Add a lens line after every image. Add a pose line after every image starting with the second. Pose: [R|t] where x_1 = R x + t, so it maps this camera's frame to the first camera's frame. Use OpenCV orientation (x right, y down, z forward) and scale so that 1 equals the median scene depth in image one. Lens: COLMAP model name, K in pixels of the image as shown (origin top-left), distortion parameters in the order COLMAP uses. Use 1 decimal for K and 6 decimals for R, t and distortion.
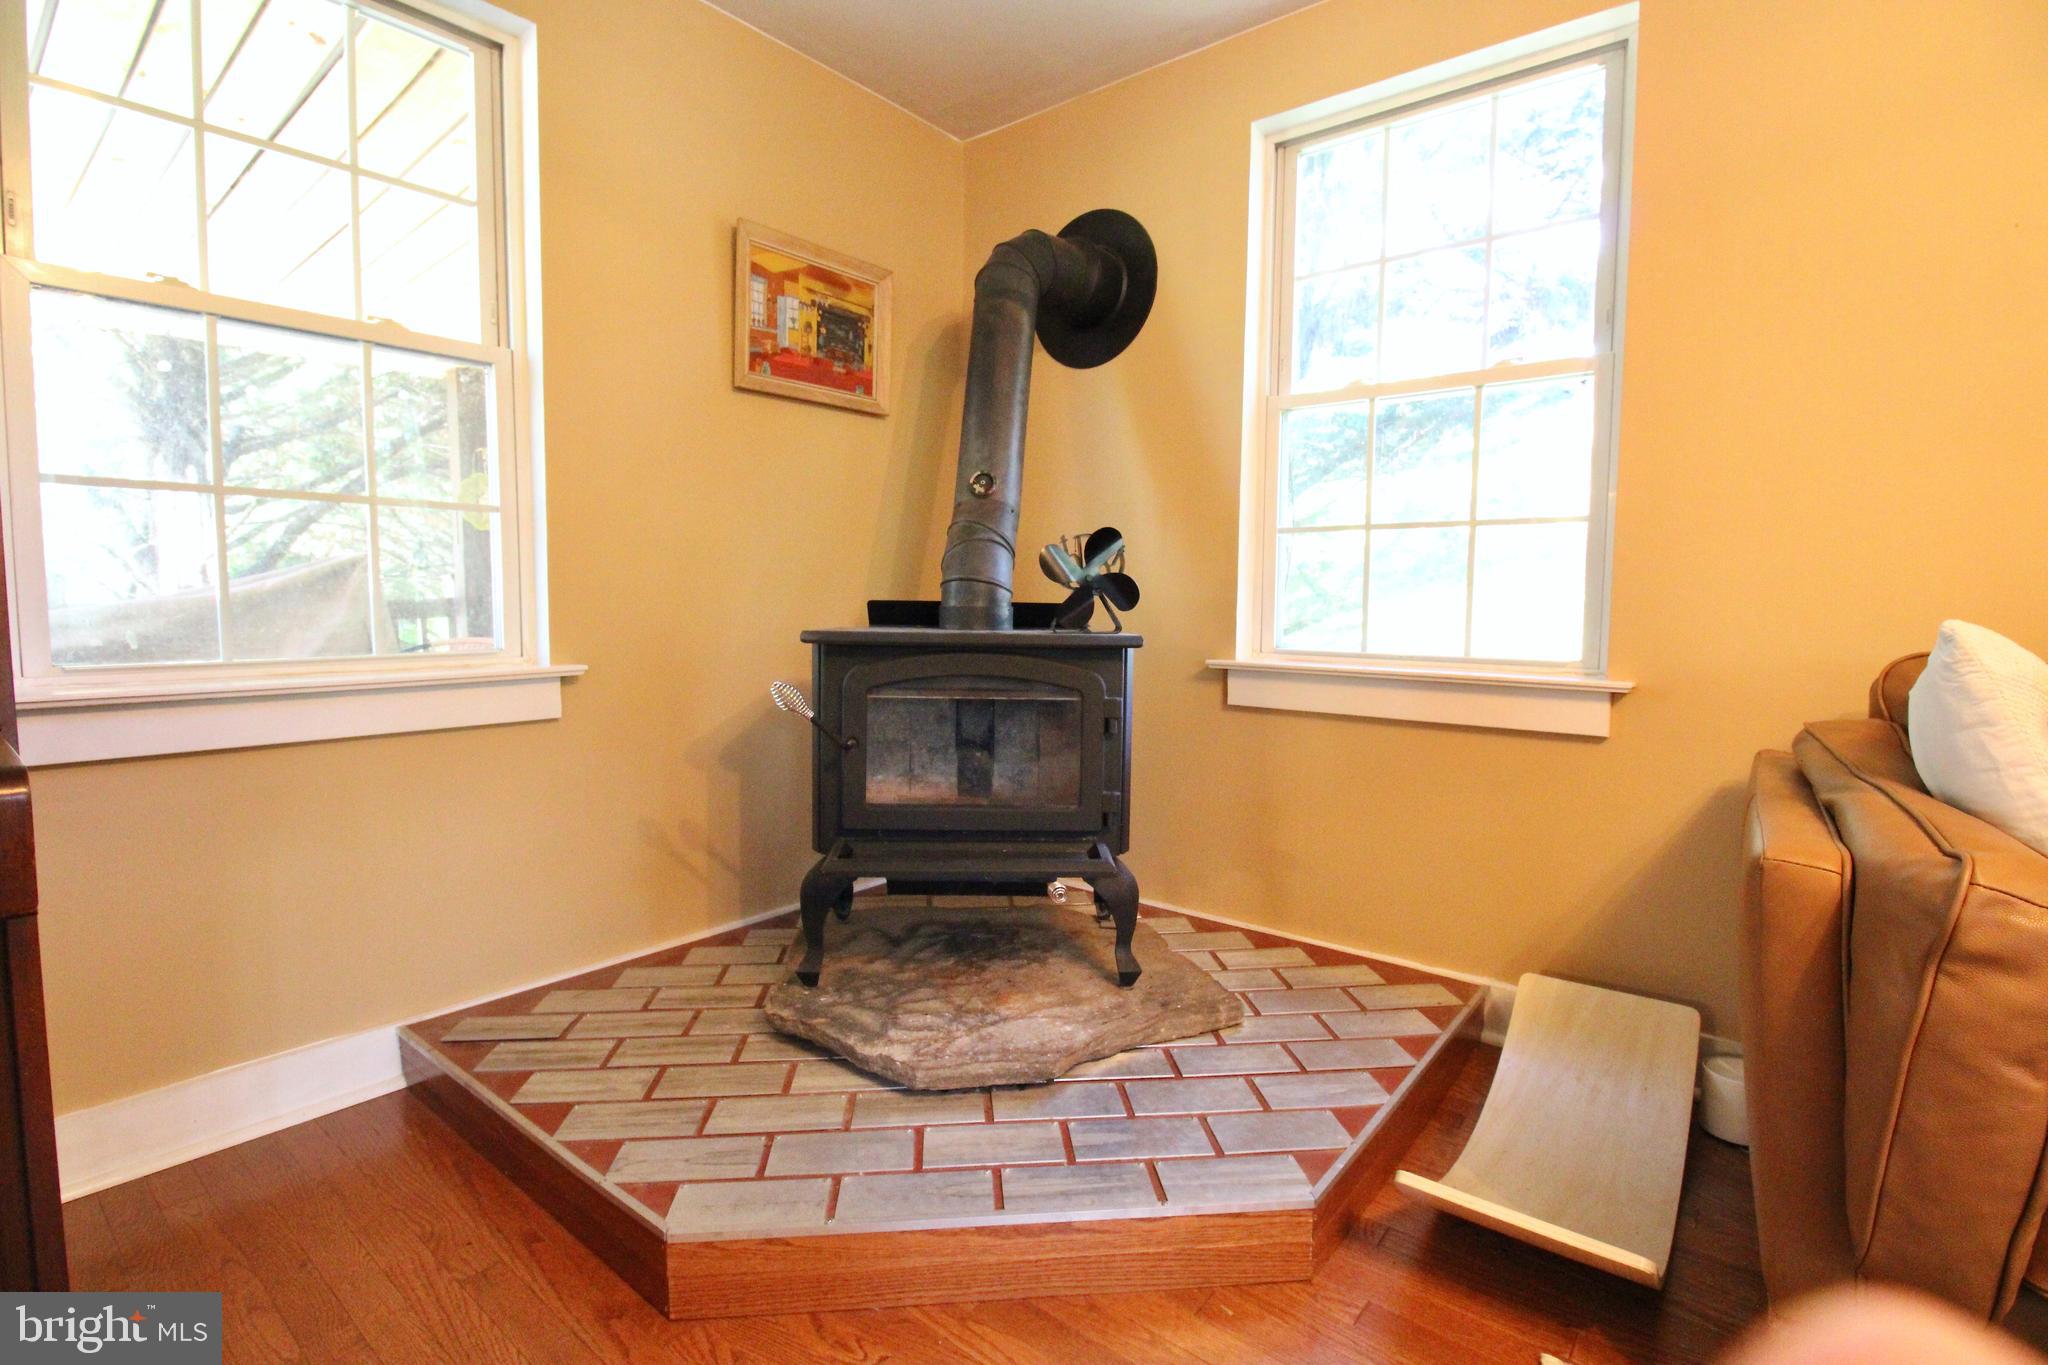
lens RADIAL K [[949.1, 0, 1035.8], [0, 949.1, 672.7], [0, 0, 1]] dist [0.002243, -0.014201]
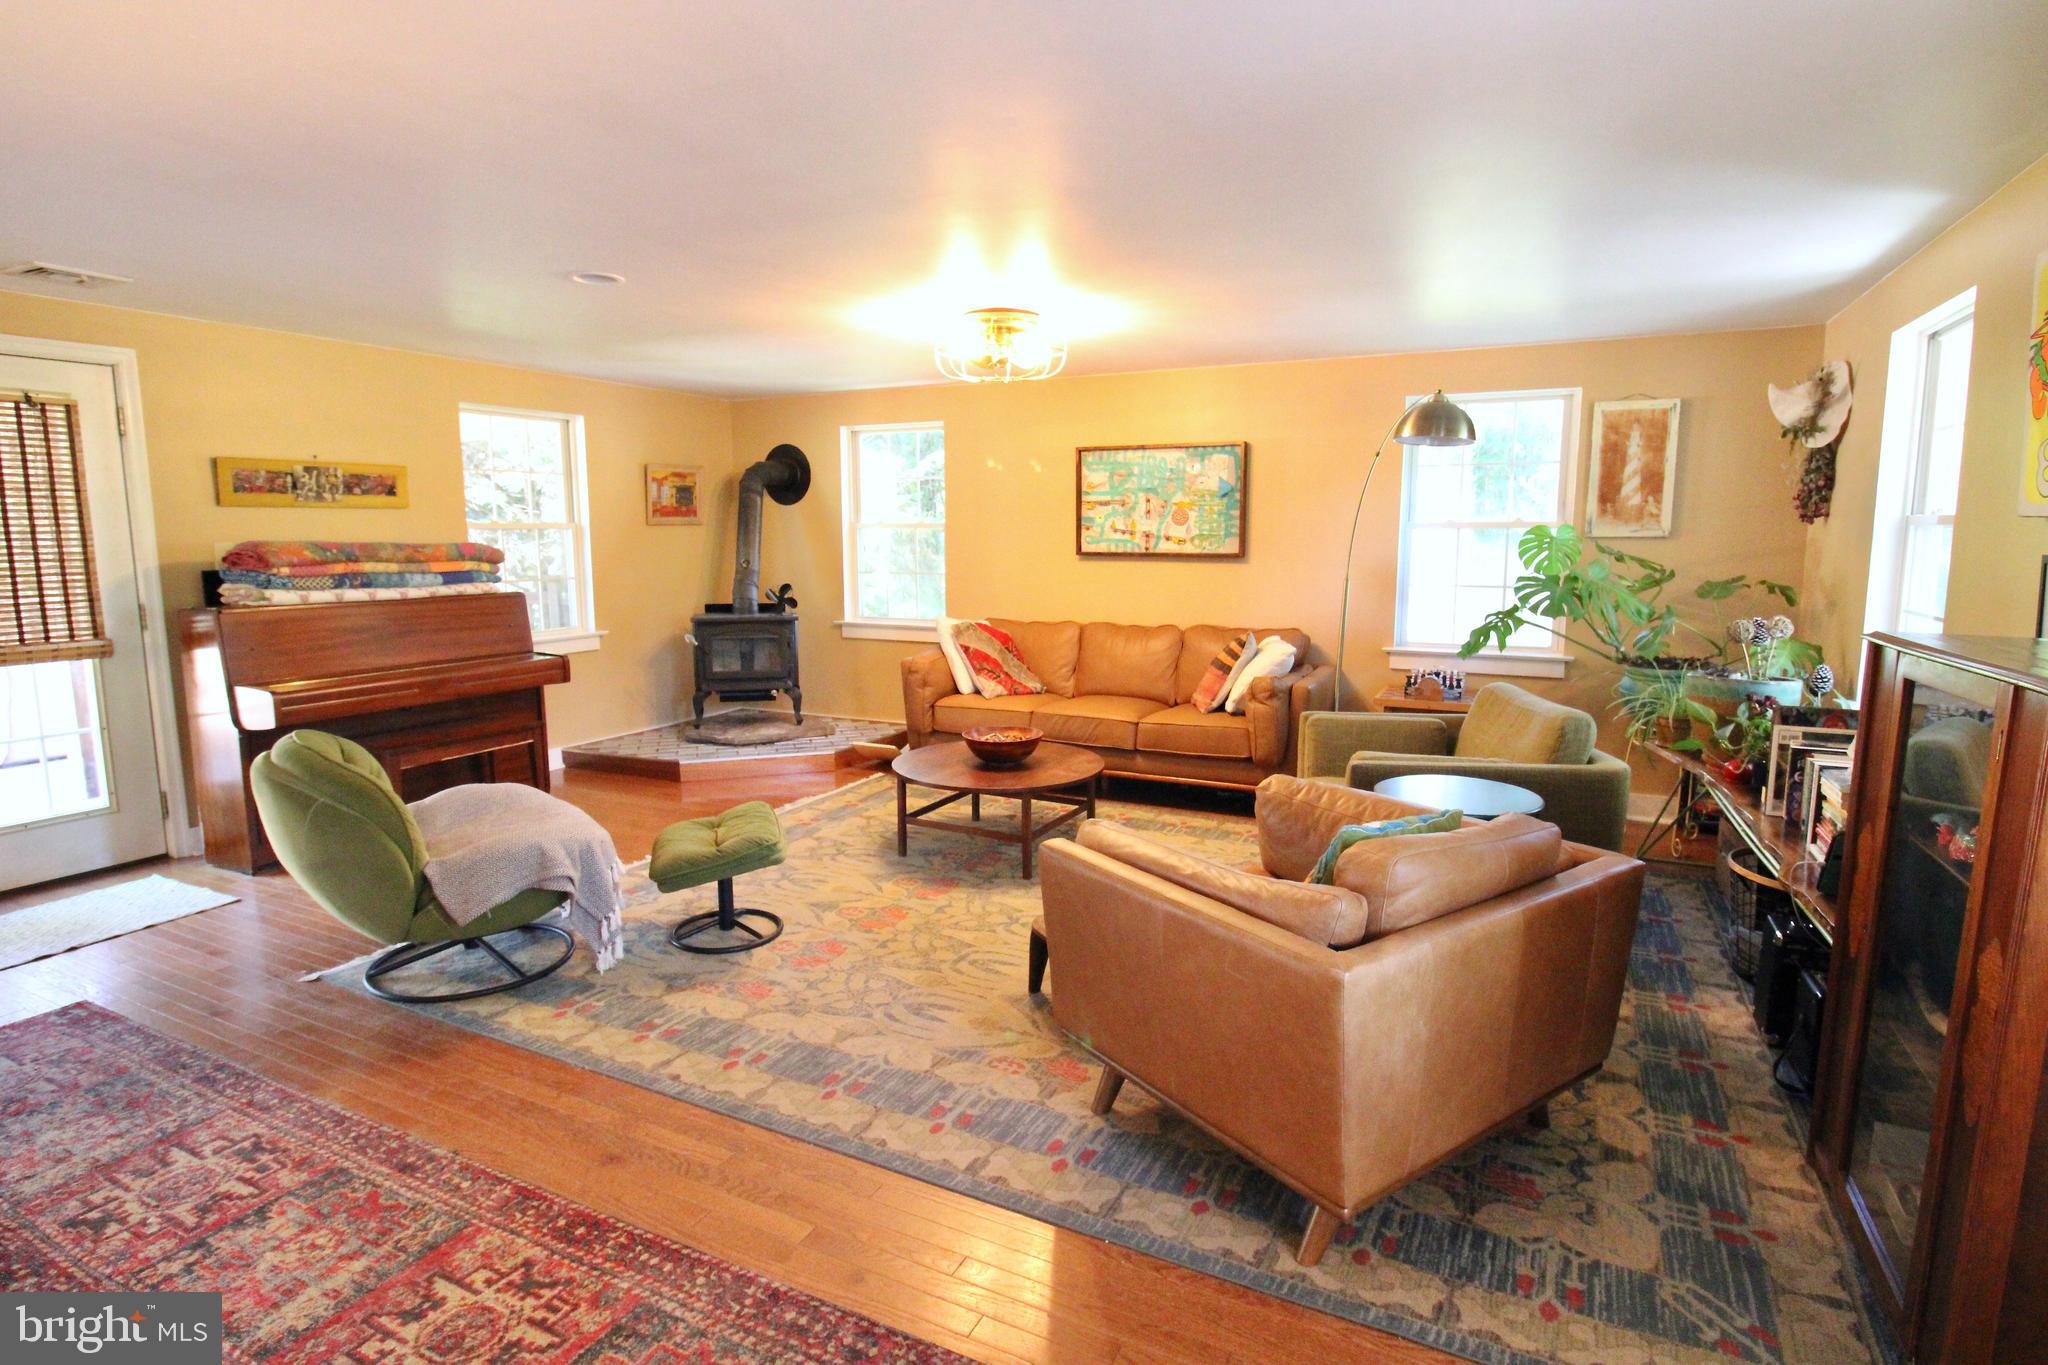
lens RADIAL K [[1031.0, 0, 1033.7], [0, 1031.0, 669.1], [0, 0, 1]] dist [0.006549, -0.015064]
pose [[0.976413, -0.038594, 0.212435, 0.120542], [0.027256, 0.998056, 0.056044, -0.030041], [-0.214185, -0.048932, 0.975567, -2.267694]]
